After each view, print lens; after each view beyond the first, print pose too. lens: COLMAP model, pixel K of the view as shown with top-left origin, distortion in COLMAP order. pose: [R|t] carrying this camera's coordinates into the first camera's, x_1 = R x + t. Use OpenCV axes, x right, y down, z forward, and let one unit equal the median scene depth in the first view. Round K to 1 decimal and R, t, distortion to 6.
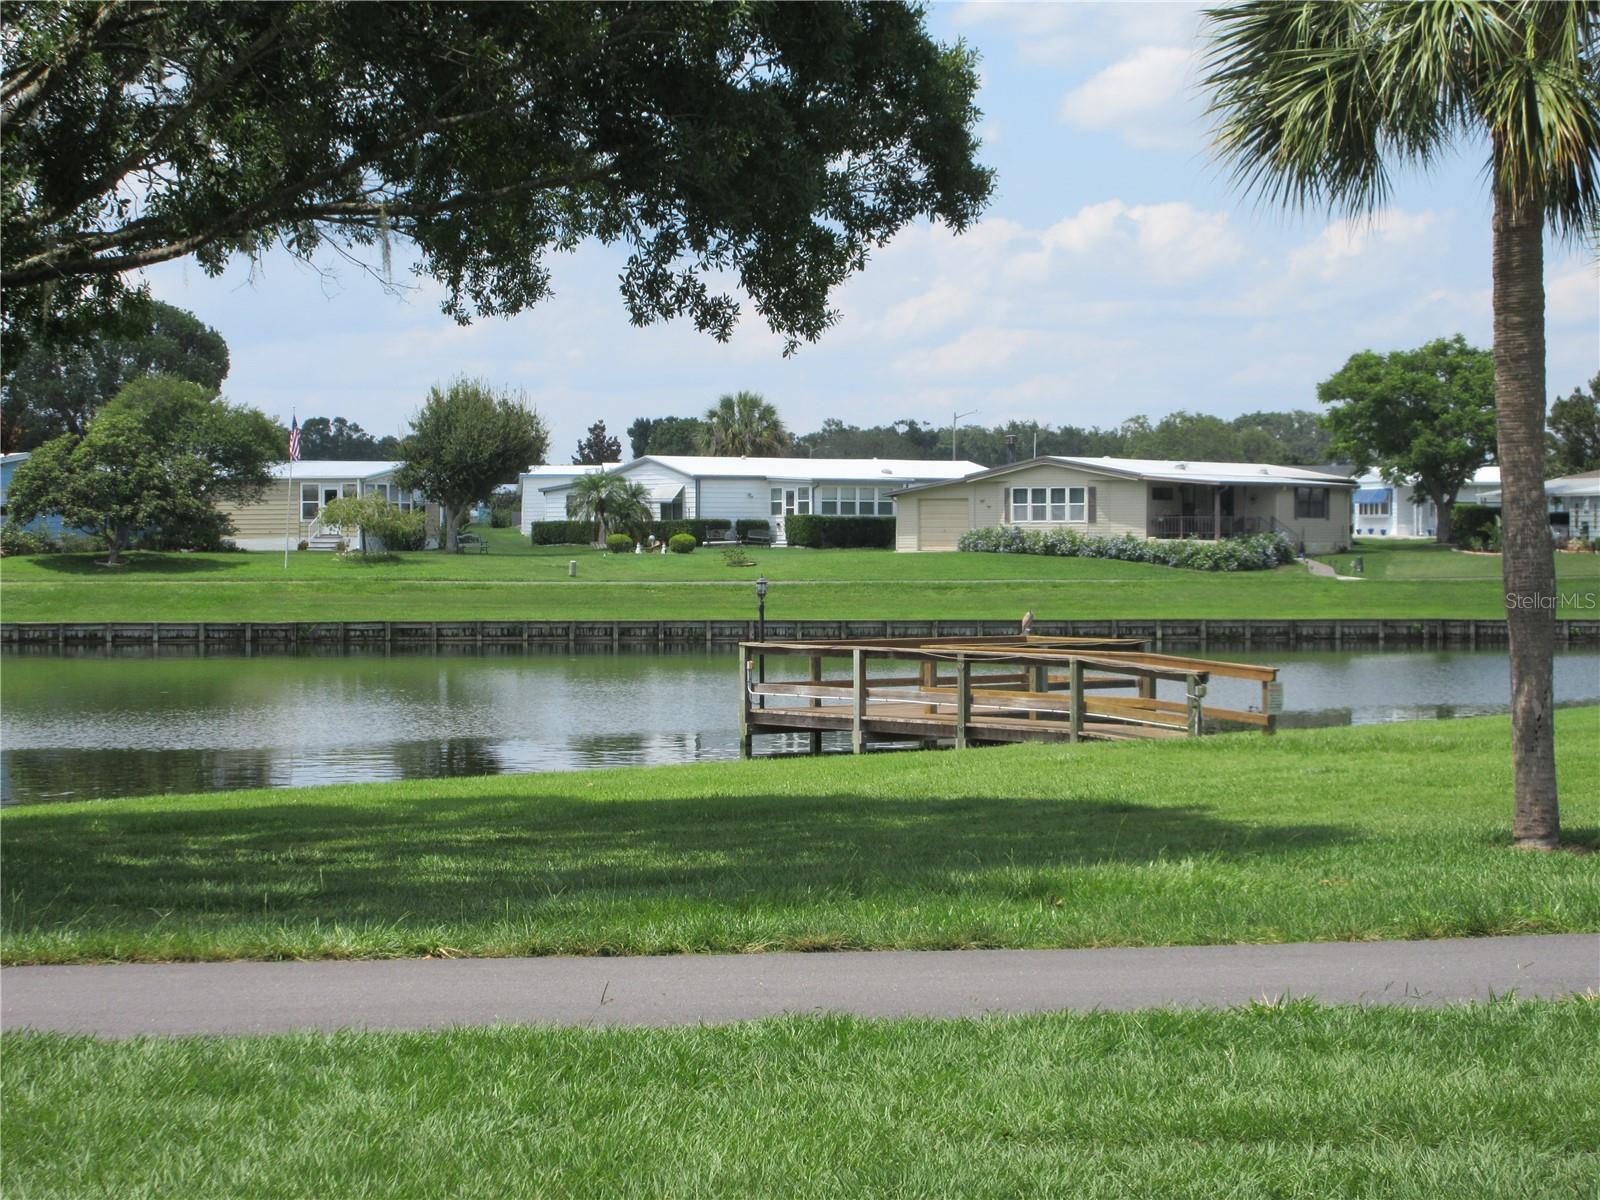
lens RADIAL K [[914.2, 0, 800.3], [0, 914.2, 601.0], [0, 0, 1]] dist [-0.028407, -0.000237]
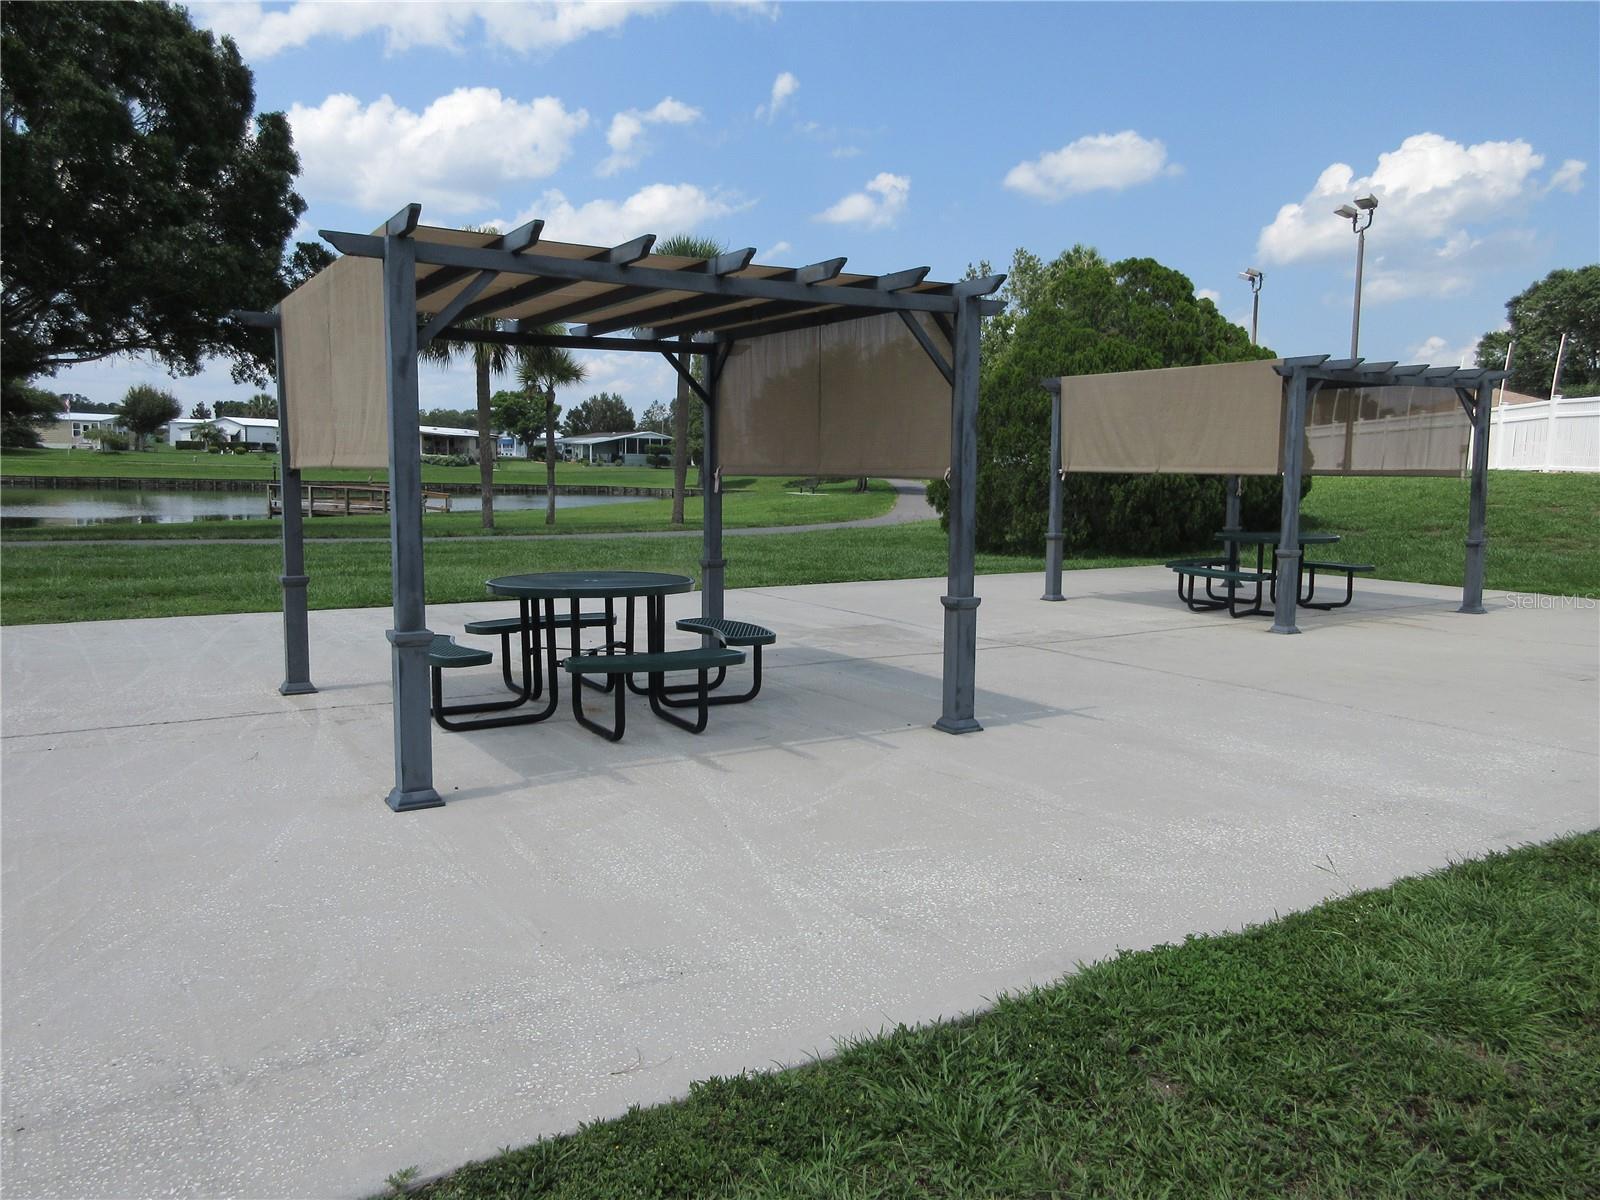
lens RADIAL K [[1213.3, 0, 798.7], [0, 1213.3, 600.4], [0, 0, 1]] dist [-0.000509, 0.001268]
pose [[0.921595, -0.016392, 0.387807, -0.007145], [0.006385, 0.999613, 0.027078, 0.286670], [-0.388101, -0.022479, 0.921343, -2.892955]]
